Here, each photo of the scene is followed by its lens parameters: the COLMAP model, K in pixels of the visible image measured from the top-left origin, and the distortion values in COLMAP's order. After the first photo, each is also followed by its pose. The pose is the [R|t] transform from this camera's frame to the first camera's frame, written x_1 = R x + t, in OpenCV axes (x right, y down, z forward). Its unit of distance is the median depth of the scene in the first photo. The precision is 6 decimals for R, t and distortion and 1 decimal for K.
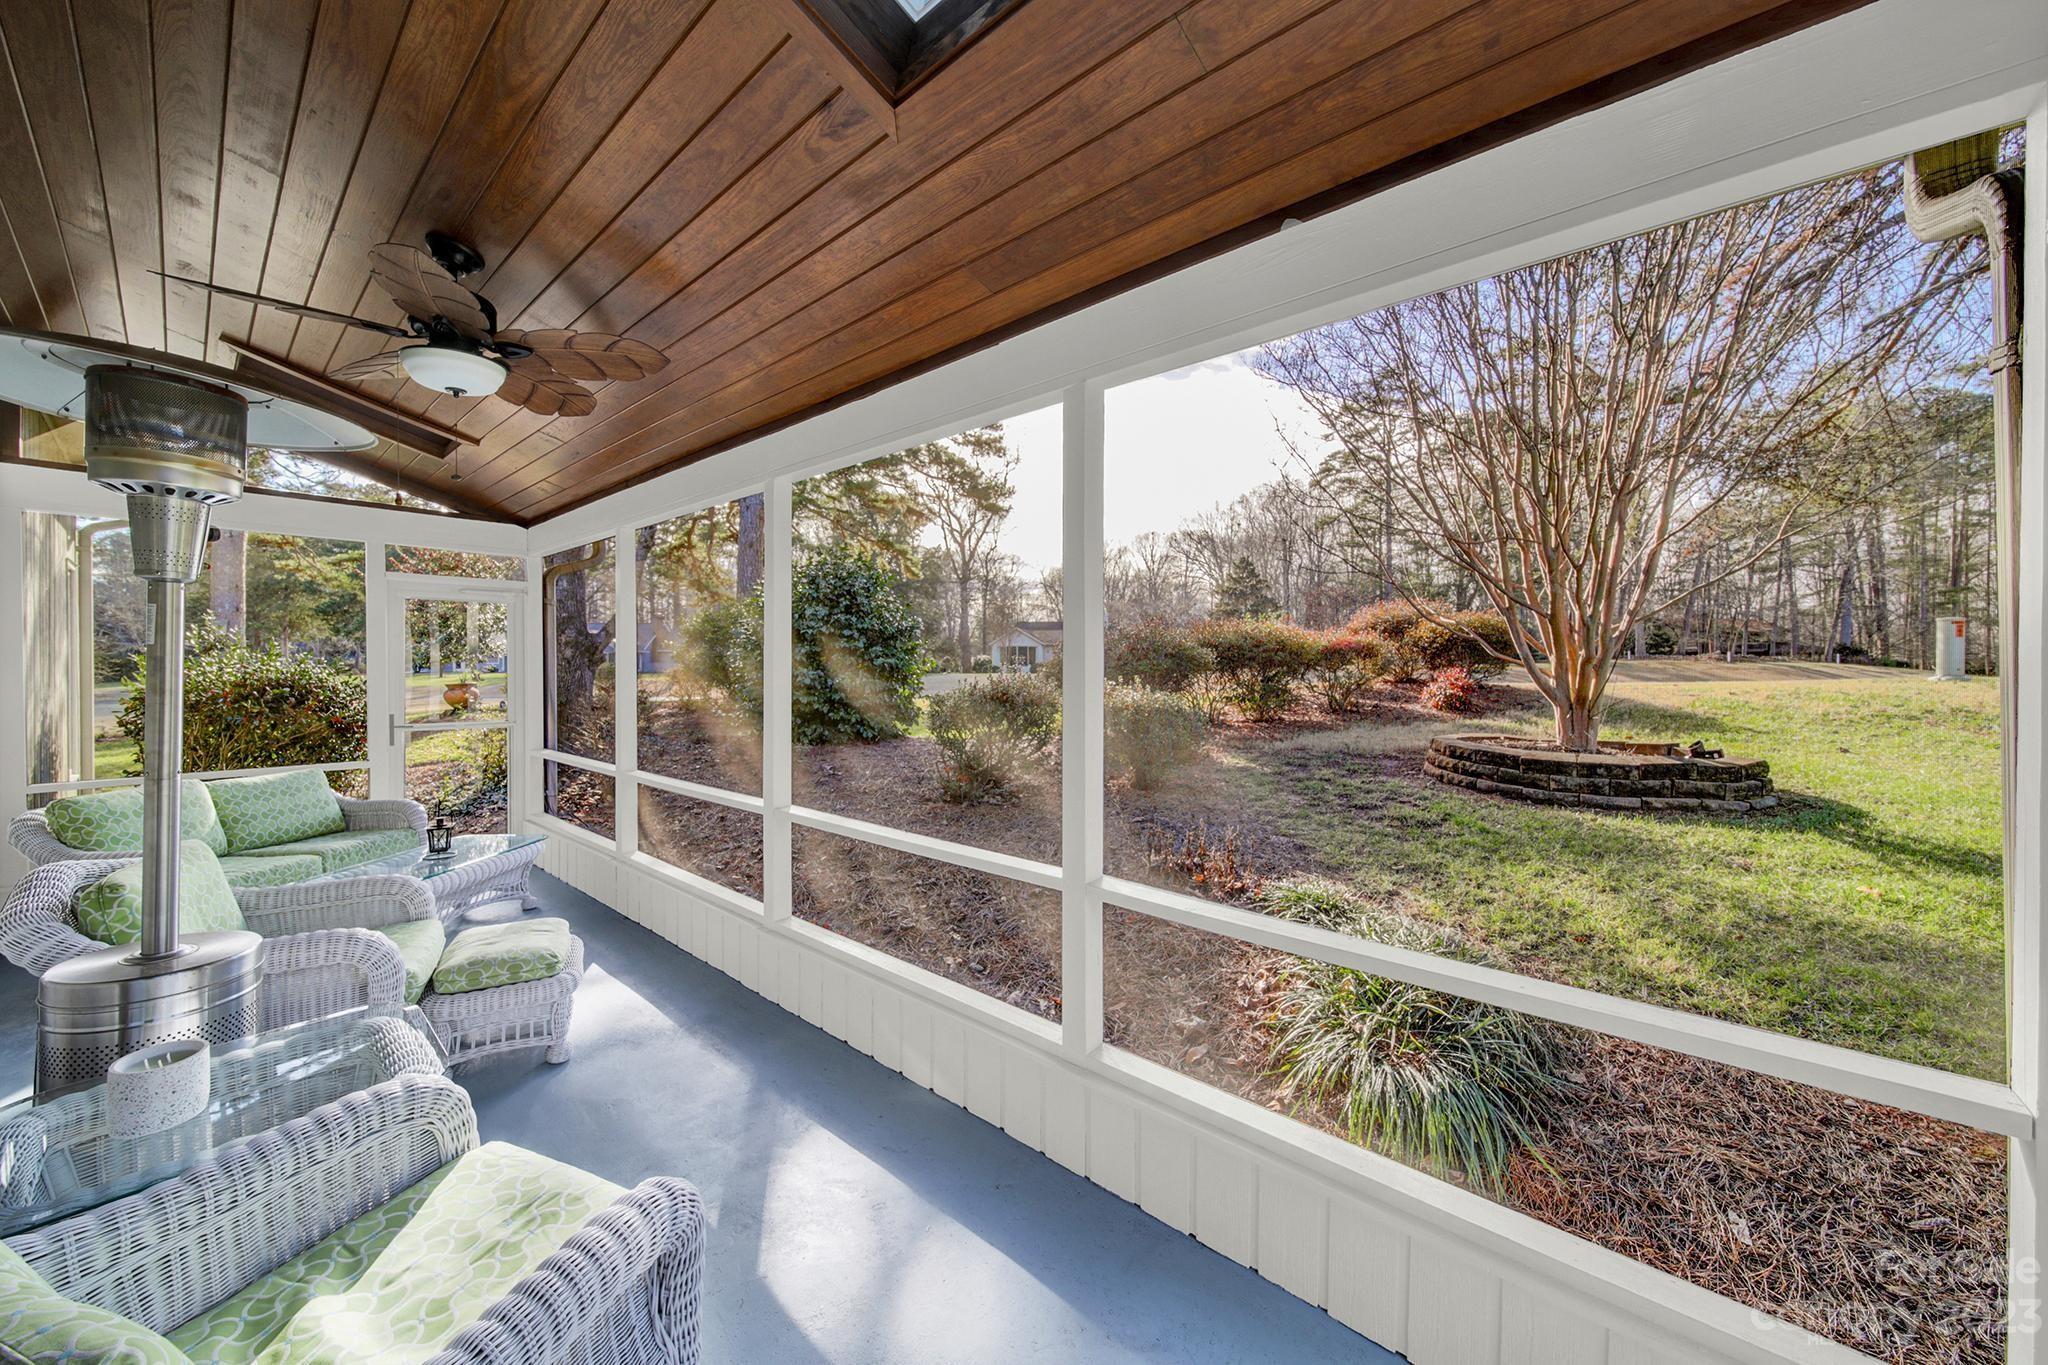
lens RADIAL K [[747.7, 0, 1020.6], [0, 747.7, 669.5], [0, 0, 1]] dist [-0.000290, -0.000146]
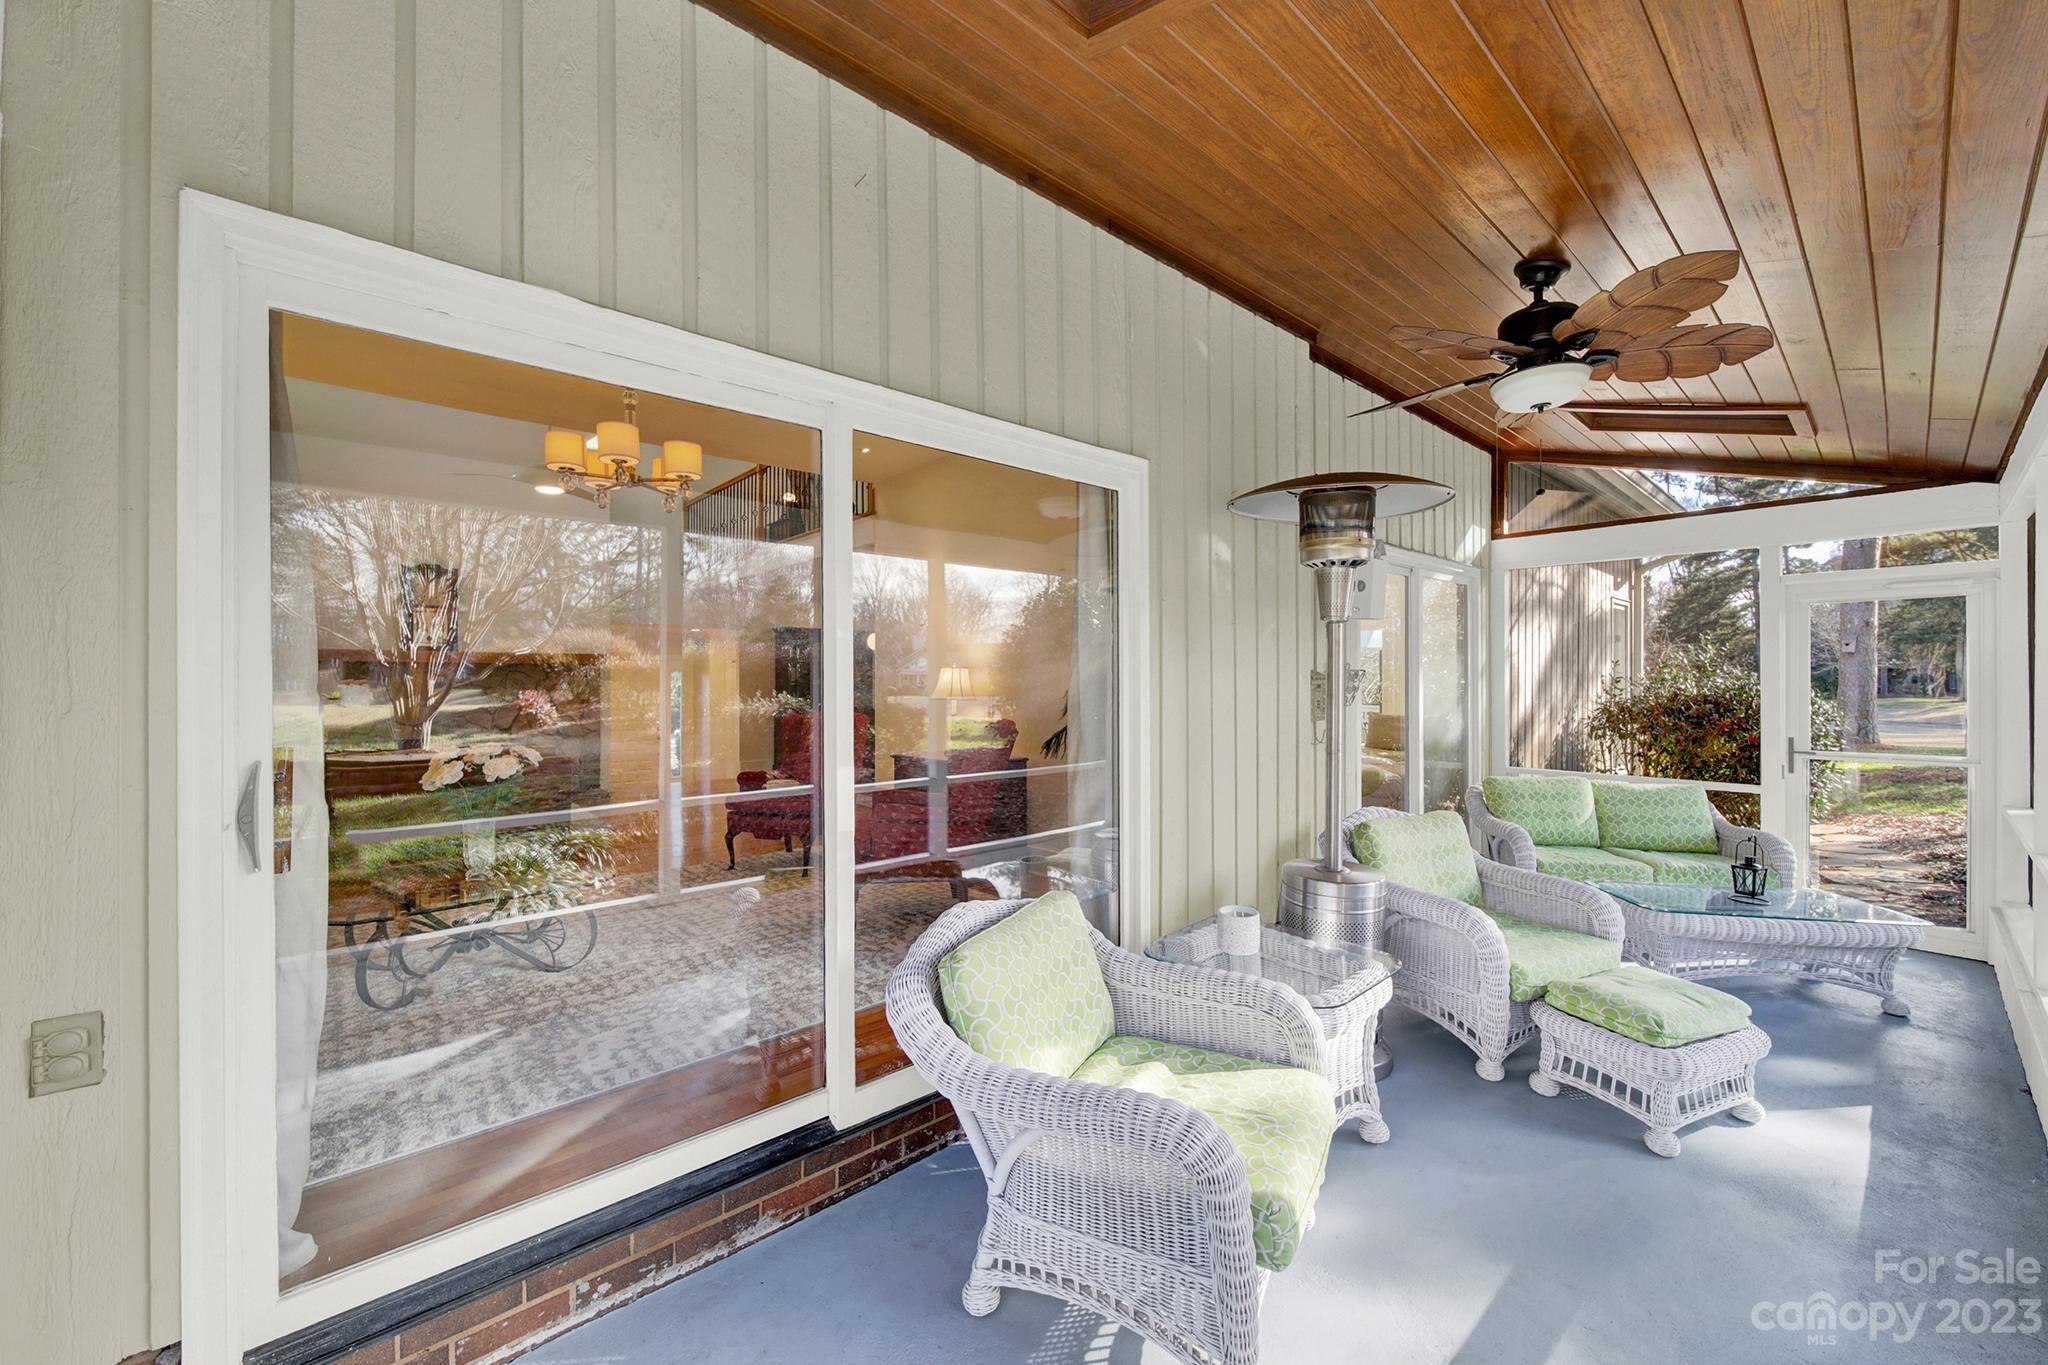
lens RADIAL K [[795.1, 0, 1030.7], [0, 795.1, 686.6], [0, 0, 1]] dist [-0.000848, -0.000105]
pose [[-0.142195, 0.002613, -0.989835, 0.263831], [-0.007153, 0.999968, 0.003667, 0.004250], [0.989813, 0.007602, -0.142172, 0.308733]]
